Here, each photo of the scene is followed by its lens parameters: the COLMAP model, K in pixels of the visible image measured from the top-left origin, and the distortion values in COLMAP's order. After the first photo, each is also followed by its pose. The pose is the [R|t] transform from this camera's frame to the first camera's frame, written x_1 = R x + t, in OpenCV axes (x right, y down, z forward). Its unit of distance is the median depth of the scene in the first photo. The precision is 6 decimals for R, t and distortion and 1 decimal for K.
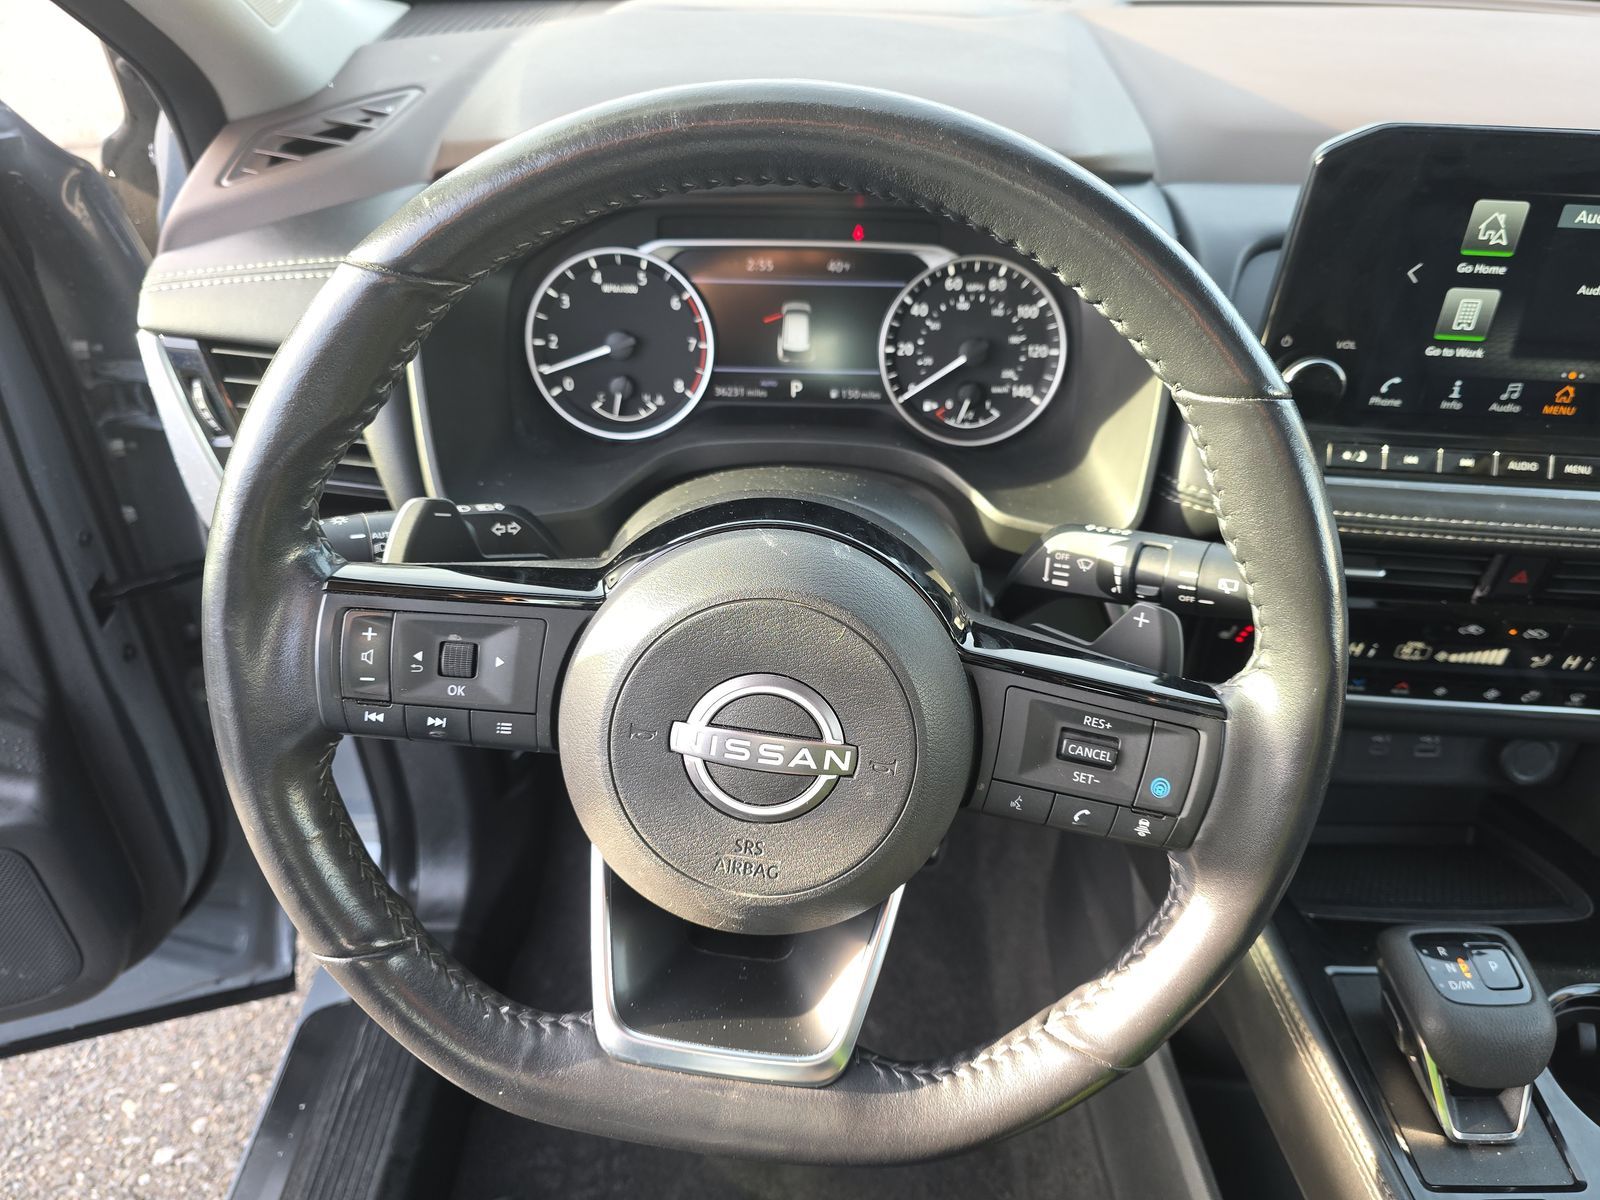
lens RADIAL K [[1080.1, 0, 813.6], [0, 1080.1, 612.5], [0, 0, 1]] dist [0.022094, -0.028646]
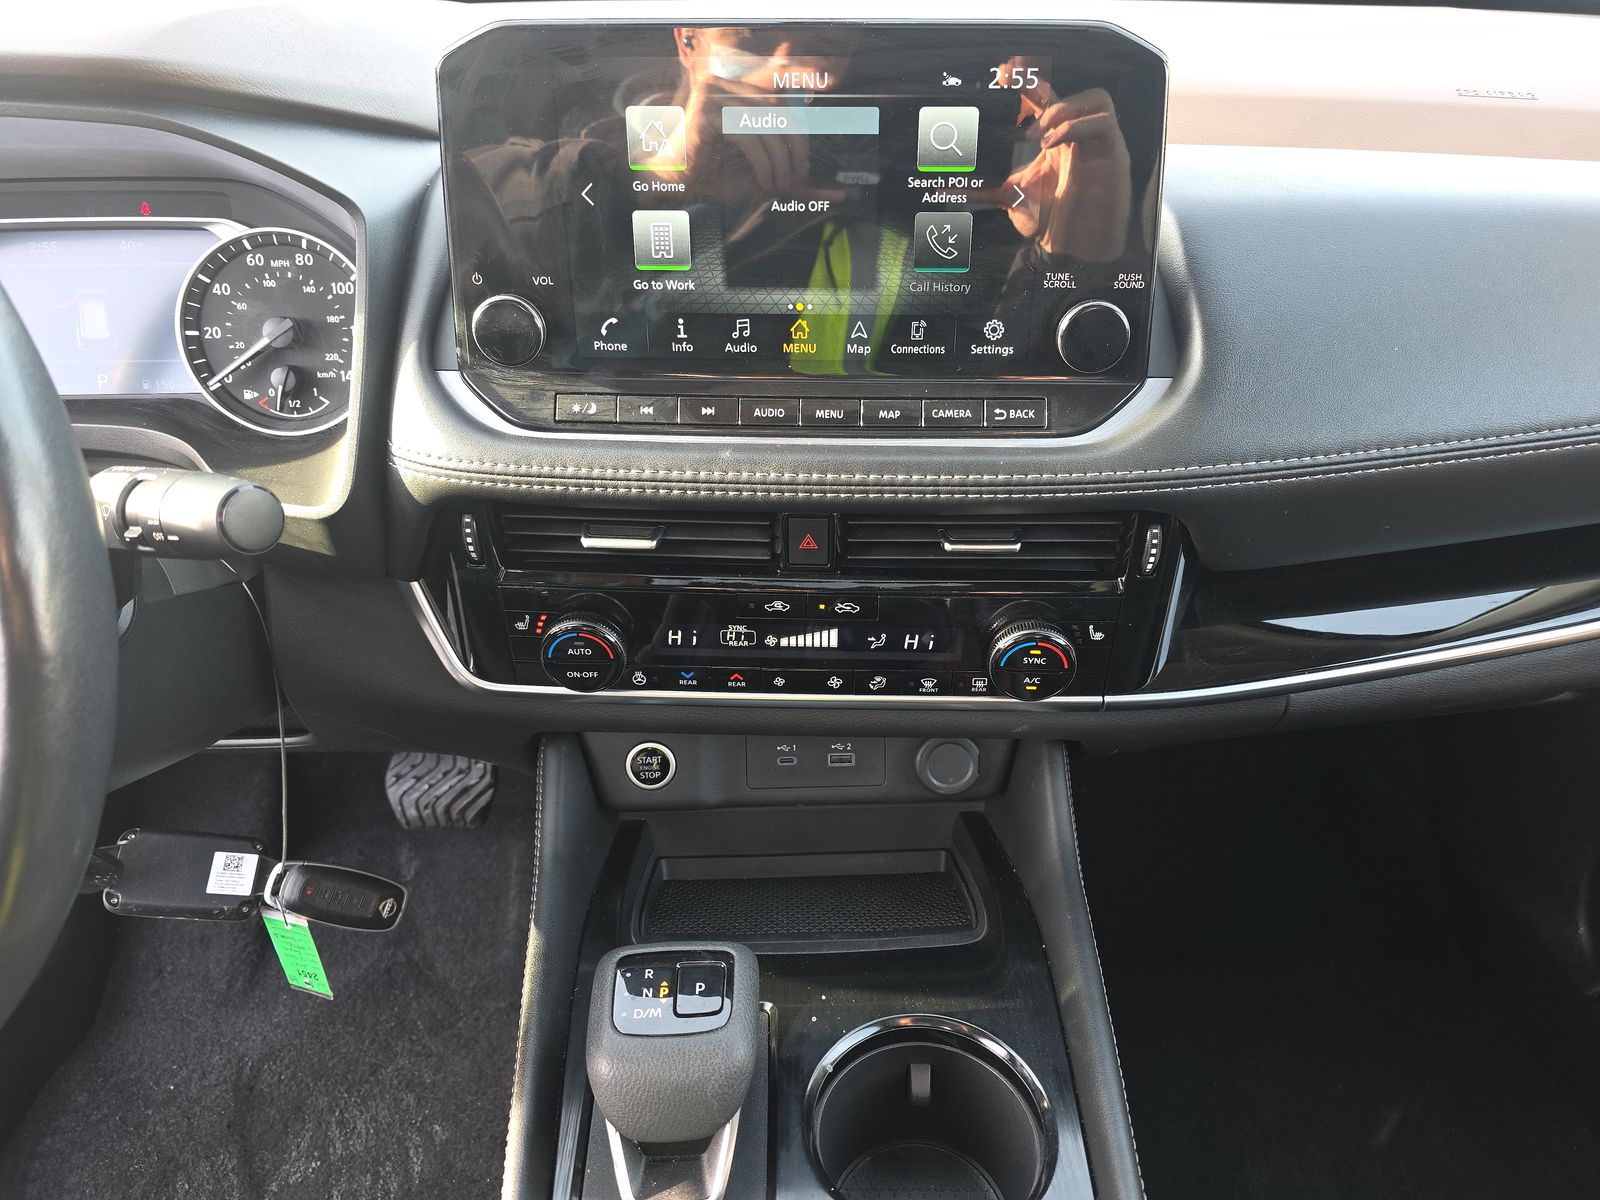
lens RADIAL K [[1080.1, 0, 791.7], [0, 1080.1, 605.3], [0, 0, 1]] dist [0.022094, -0.028646]
pose [[0.999093, -0.038773, 0.017620, 0.551885], [0.040345, 0.994174, -0.099952, 0.094950], [-0.013642, 0.100573, 0.994836, 0.113995]]
